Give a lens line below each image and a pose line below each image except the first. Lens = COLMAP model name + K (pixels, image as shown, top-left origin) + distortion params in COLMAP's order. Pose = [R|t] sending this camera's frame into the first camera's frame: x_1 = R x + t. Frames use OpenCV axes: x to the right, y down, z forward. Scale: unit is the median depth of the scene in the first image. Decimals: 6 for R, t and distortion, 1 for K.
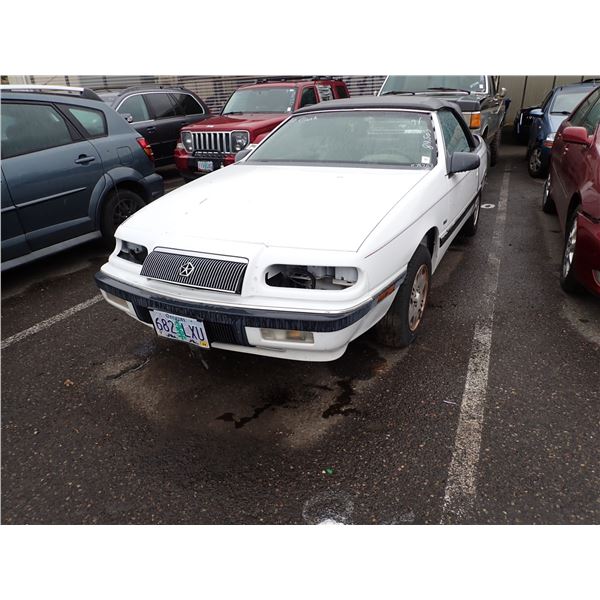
lens RADIAL K [[452.8, 0, 300.0], [0, 452.8, 300.0], [0, 0, 1]] dist [0.001151, 0.000509]
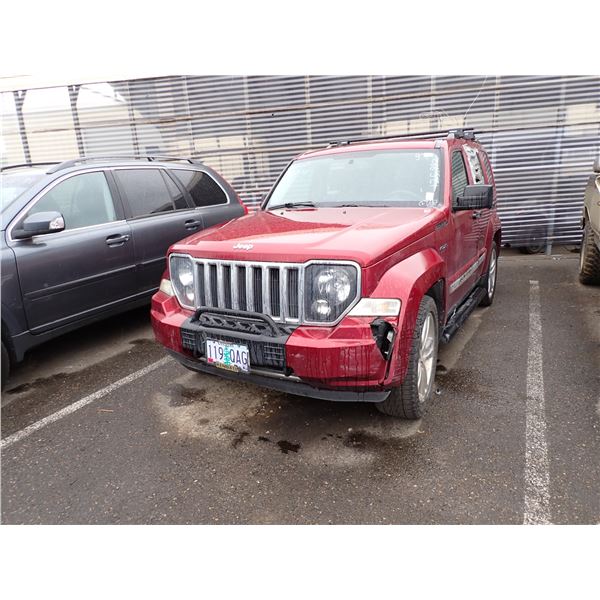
lens RADIAL K [[452.8, 0, 300.0], [0, 452.8, 300.0], [0, 0, 1]] dist [0.001151, 0.000509]
pose [[0.998971, -0.006667, -0.044855, -0.129712], [-0.000539, 0.987320, -0.158743, -0.268000], [0.045344, 0.158604, 0.986301, 0.615323]]
